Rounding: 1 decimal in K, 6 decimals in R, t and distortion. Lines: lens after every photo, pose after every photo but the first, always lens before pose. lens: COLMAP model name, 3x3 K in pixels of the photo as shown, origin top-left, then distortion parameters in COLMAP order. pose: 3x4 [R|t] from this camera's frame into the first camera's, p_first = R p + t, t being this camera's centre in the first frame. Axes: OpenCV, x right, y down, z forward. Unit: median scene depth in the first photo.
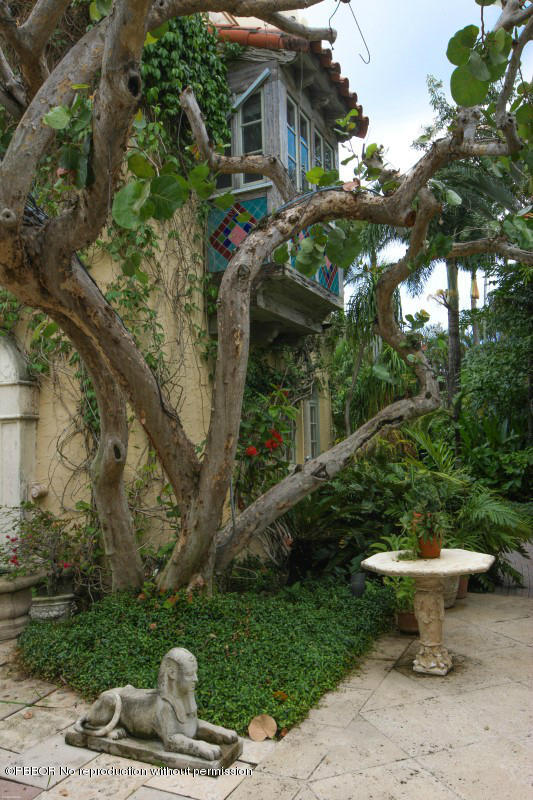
lens RADIAL K [[610.8, 0, 266.5], [0, 610.8, 400.0], [0, 0, 1]] dist [-0.001972, -0.000746]
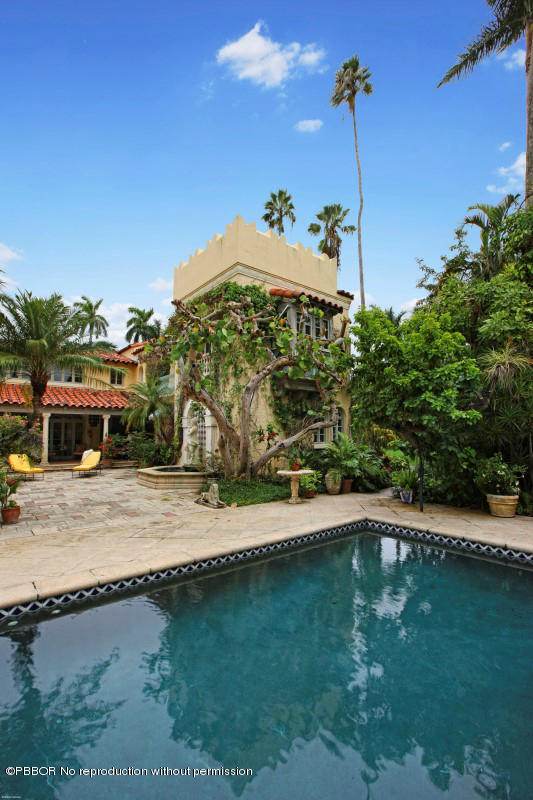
lens RADIAL K [[350.8, 0, 266.5], [0, 350.8, 400.0], [0, 0, 1]] dist [-0.092302, 0.029910]
pose [[0.908472, -0.016470, -0.417621, 0.746461], [0.009937, 0.999792, -0.017815, -0.084441], [0.417827, 0.012035, 0.908447, -0.667077]]
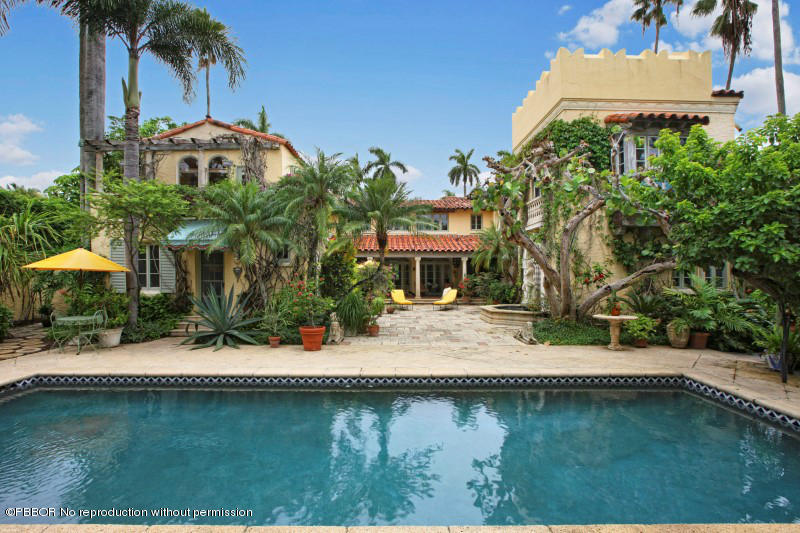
lens RADIAL K [[350.8, 0, 400.0], [0, 350.8, 266.5], [0, 0, 1]] dist [-0.092302, 0.029910]
pose [[0.436394, 0.014053, -0.899646, 1.092849], [0.045929, 0.998227, 0.037872, -0.096052], [0.898583, -0.057847, 0.434974, -0.609536]]
